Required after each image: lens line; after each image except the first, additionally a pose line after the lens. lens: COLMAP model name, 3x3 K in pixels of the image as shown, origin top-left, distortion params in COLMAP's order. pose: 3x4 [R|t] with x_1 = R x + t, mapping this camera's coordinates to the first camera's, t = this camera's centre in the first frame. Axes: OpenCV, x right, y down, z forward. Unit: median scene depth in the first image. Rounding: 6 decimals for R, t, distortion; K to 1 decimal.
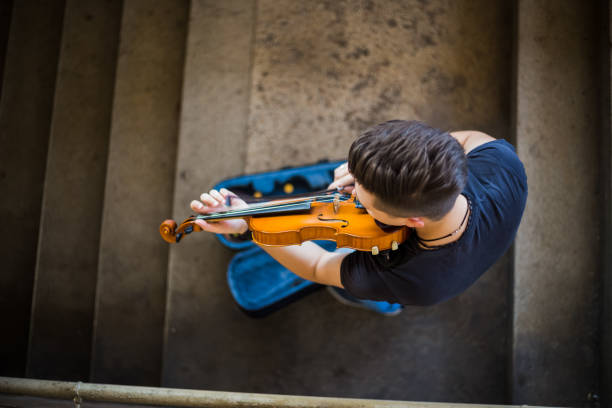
lens RADIAL K [[910.5, 0, 306.0], [0, 910.5, 204.0], [0, 0, 1]] dist [-0.097201, -0.080235]
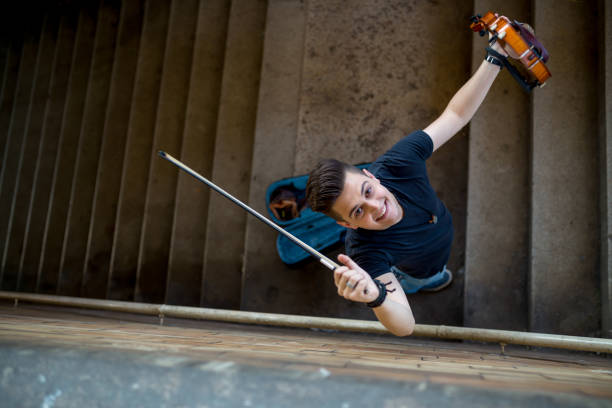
lens RADIAL K [[589.4, 0, 306.0], [0, 589.4, 204.0], [0, 0, 1]] dist [-0.066578, 0.110134]
pose [[0.984720, -0.010790, -0.173811, 0.127772], [0.010983, 0.999940, 0.000153, 0.013584], [0.173799, -0.002060, 0.984779, 0.005840]]
